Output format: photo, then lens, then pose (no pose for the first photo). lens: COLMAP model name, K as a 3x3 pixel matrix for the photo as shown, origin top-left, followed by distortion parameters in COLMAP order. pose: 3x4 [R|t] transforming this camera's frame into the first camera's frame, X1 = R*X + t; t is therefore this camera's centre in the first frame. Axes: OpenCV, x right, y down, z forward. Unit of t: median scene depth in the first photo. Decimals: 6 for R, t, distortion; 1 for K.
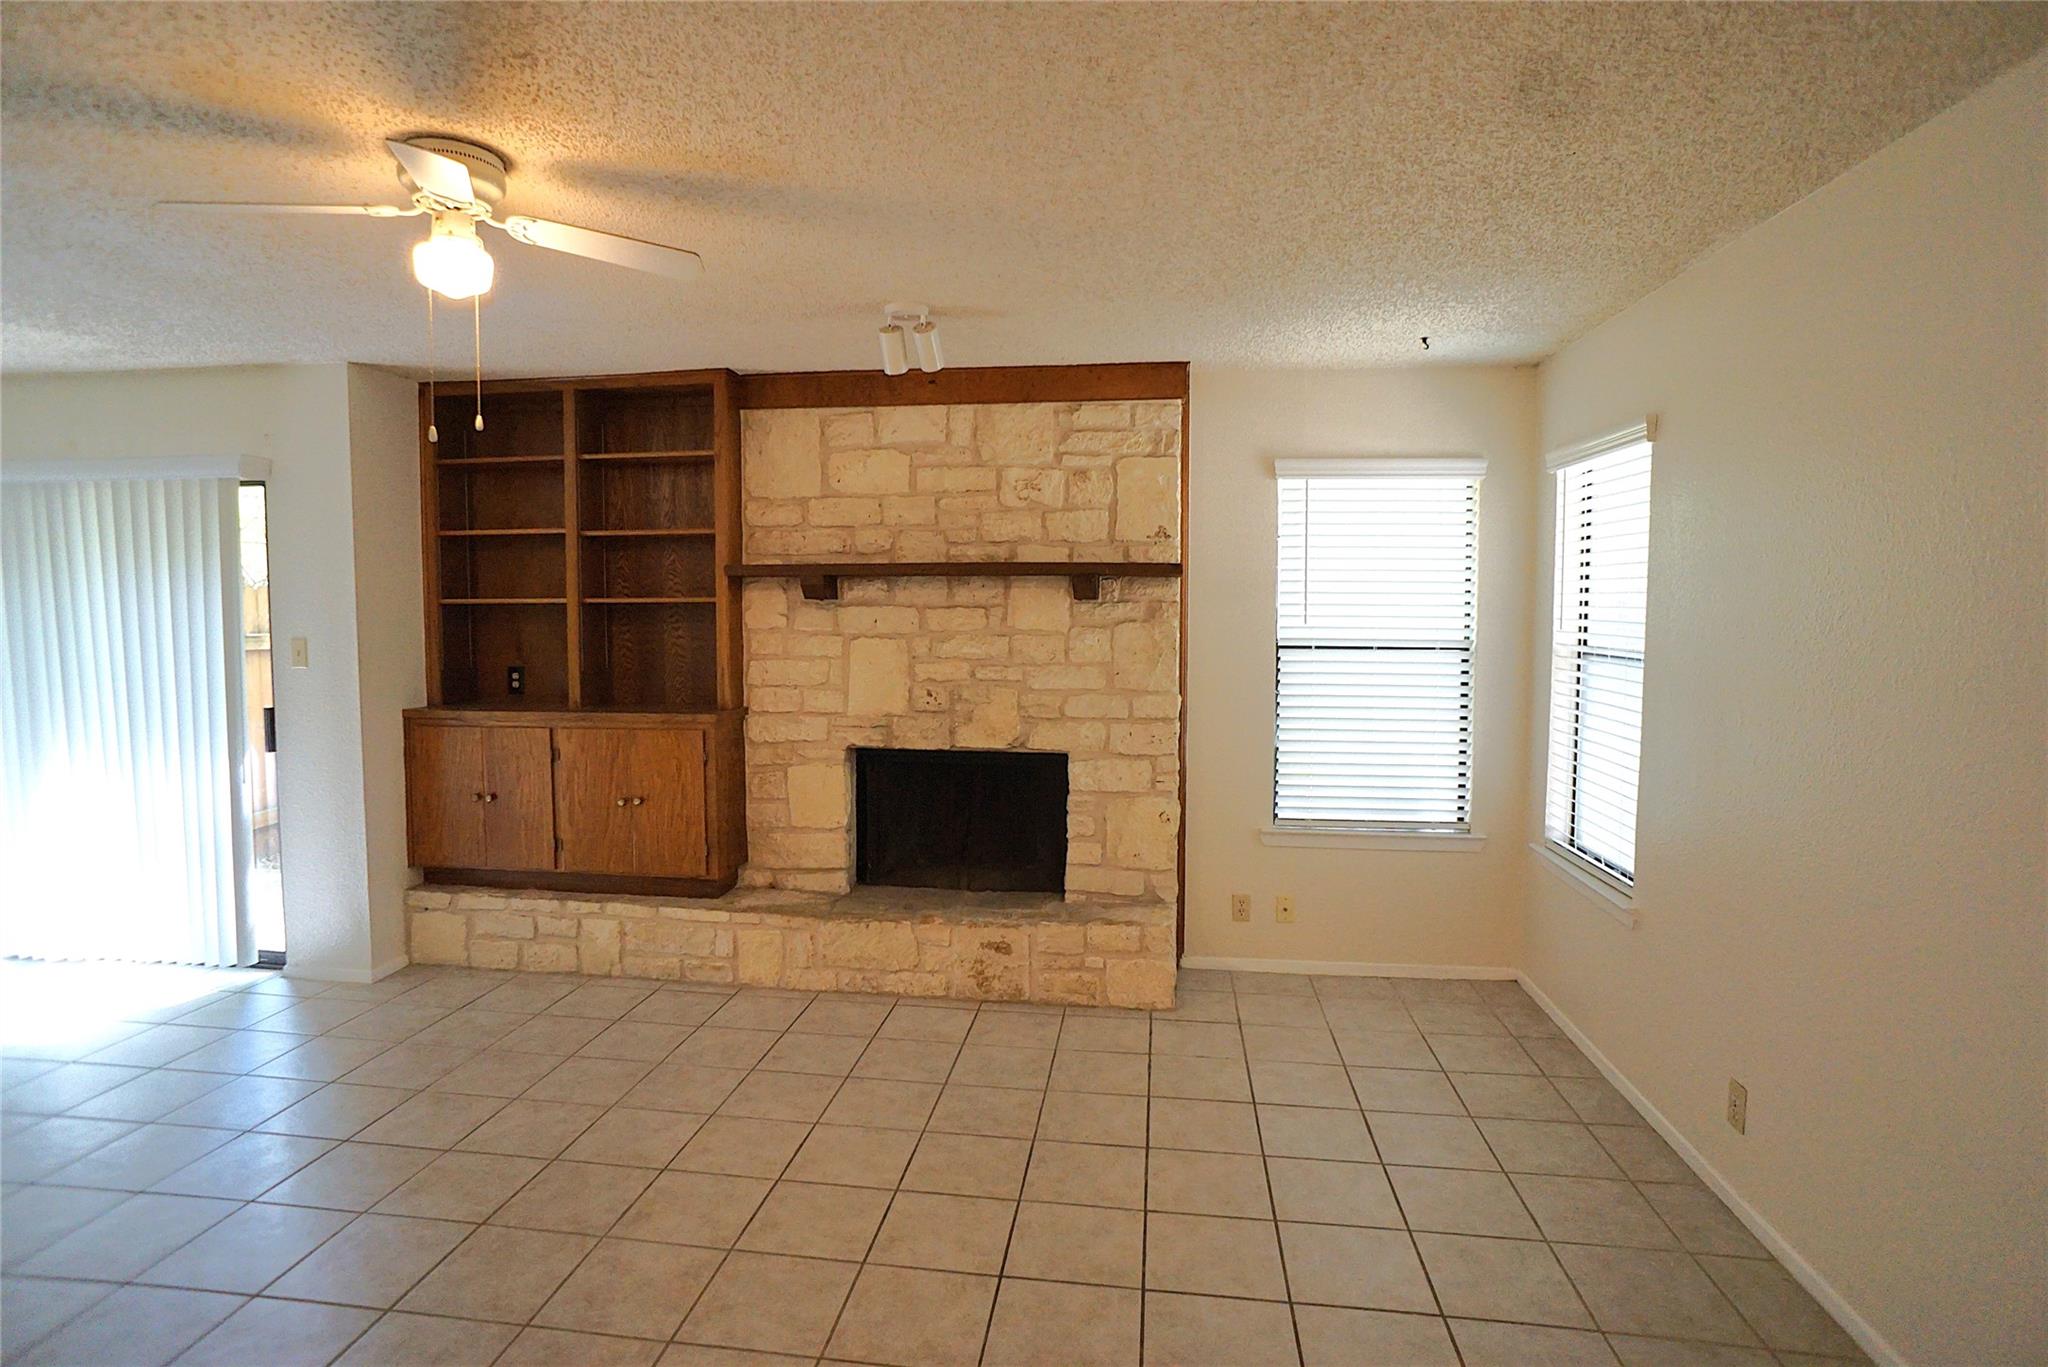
lens RADIAL K [[1081.8, 0, 1024.0], [0, 1081.8, 683.5], [0, 0, 1]] dist [-0.031786, 0.000122]
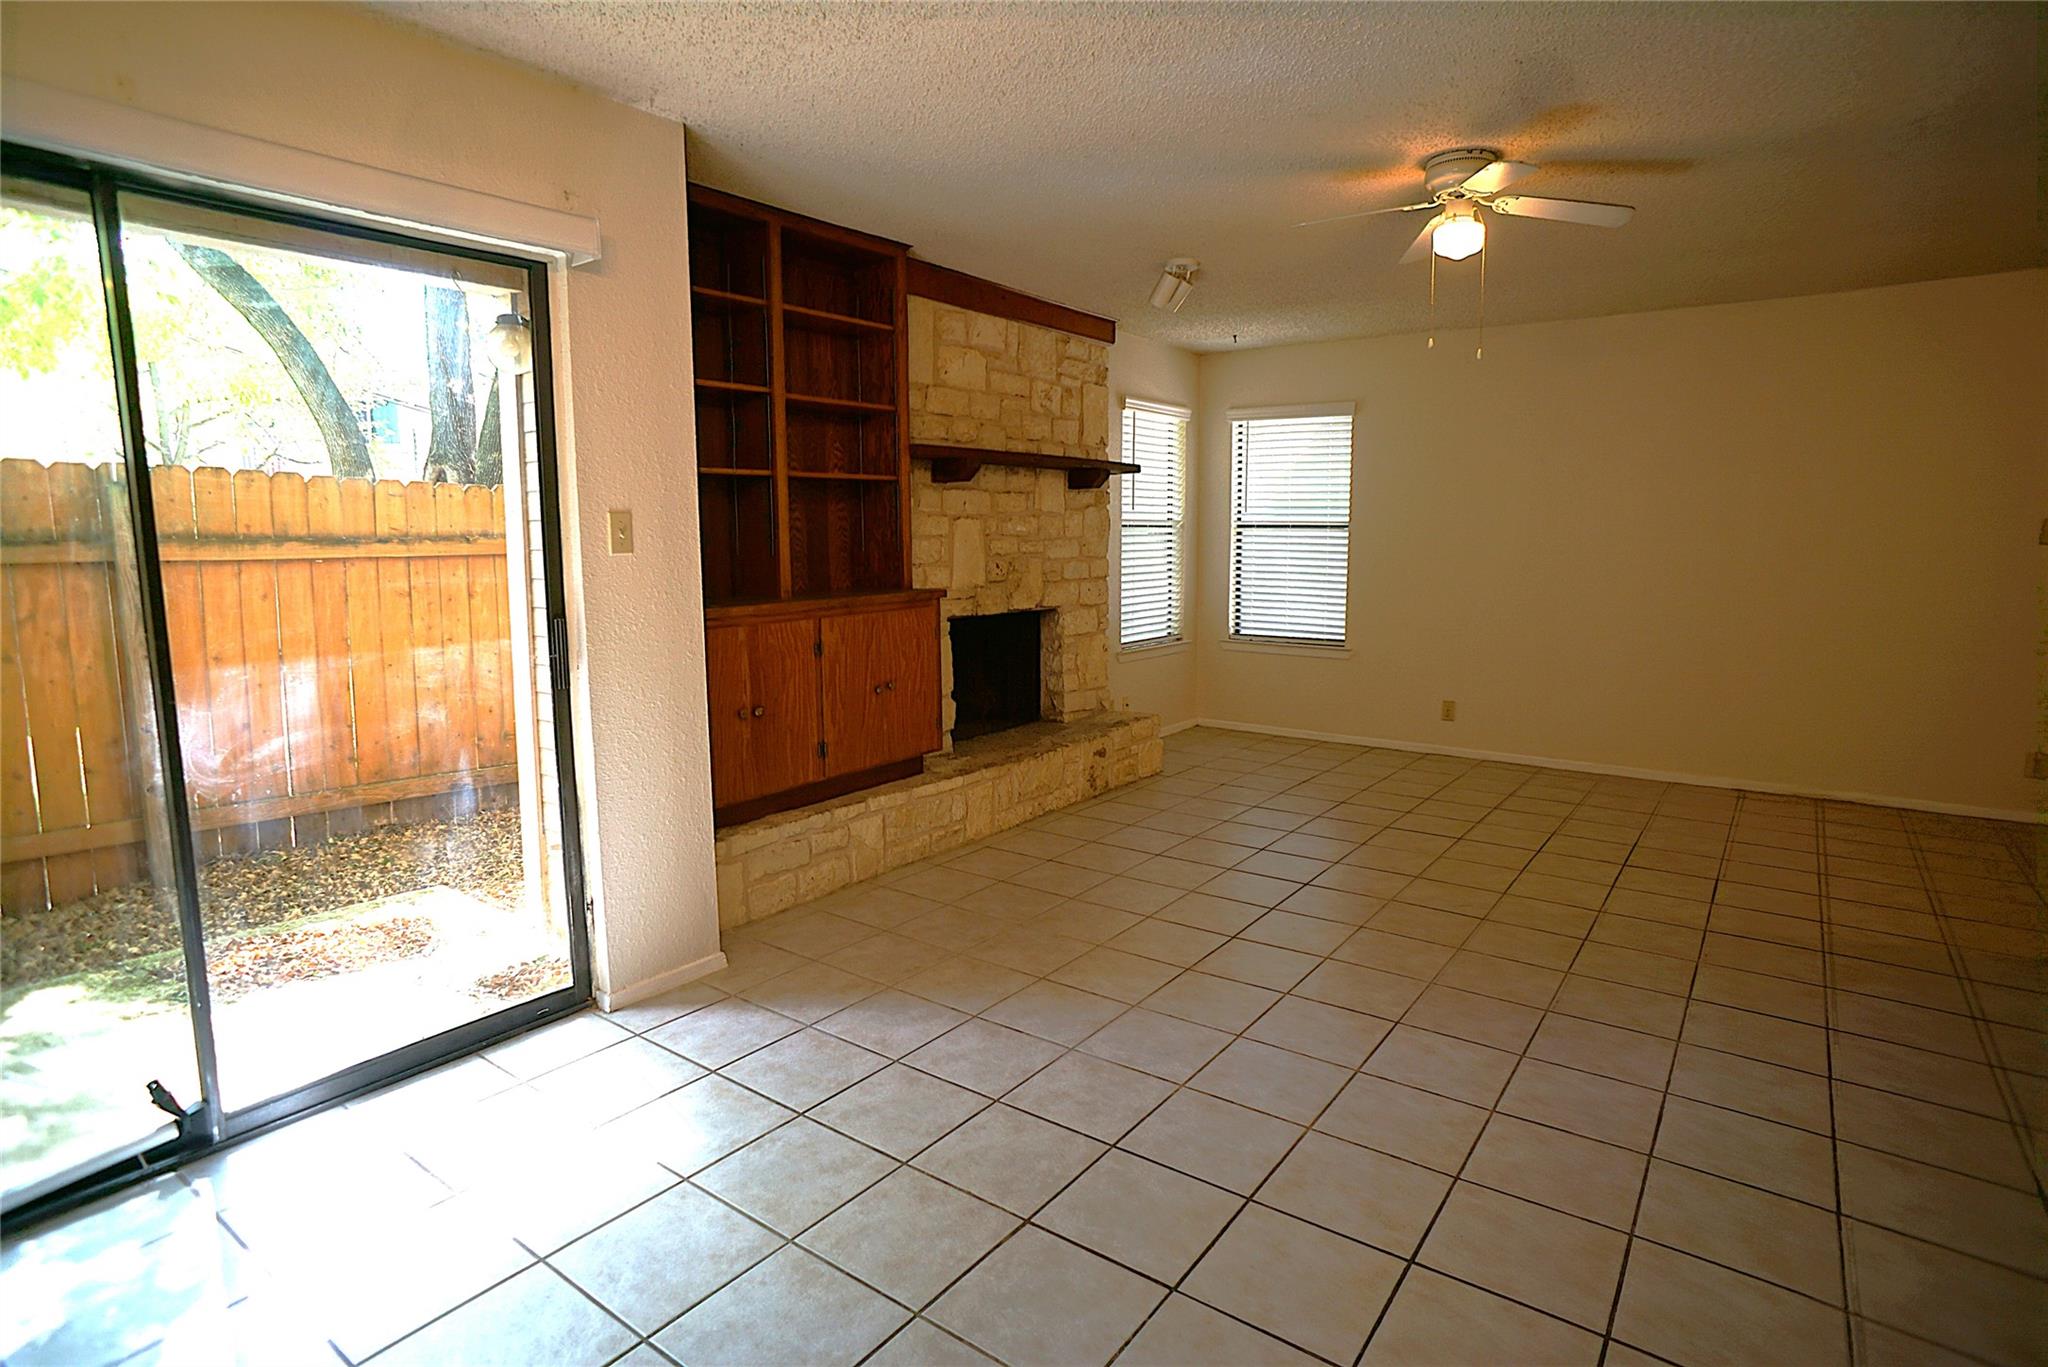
lens RADIAL K [[1093.9, 0, 1023.6], [0, 1093.9, 650.0], [0, 0, 1]] dist [-0.004739, -0.000347]
pose [[0.458961, -0.101266, 0.882666, -1.145578], [0.060835, 0.994733, 0.082491, 0.003742], [-0.886371, 0.015837, 0.462704, 0.433661]]
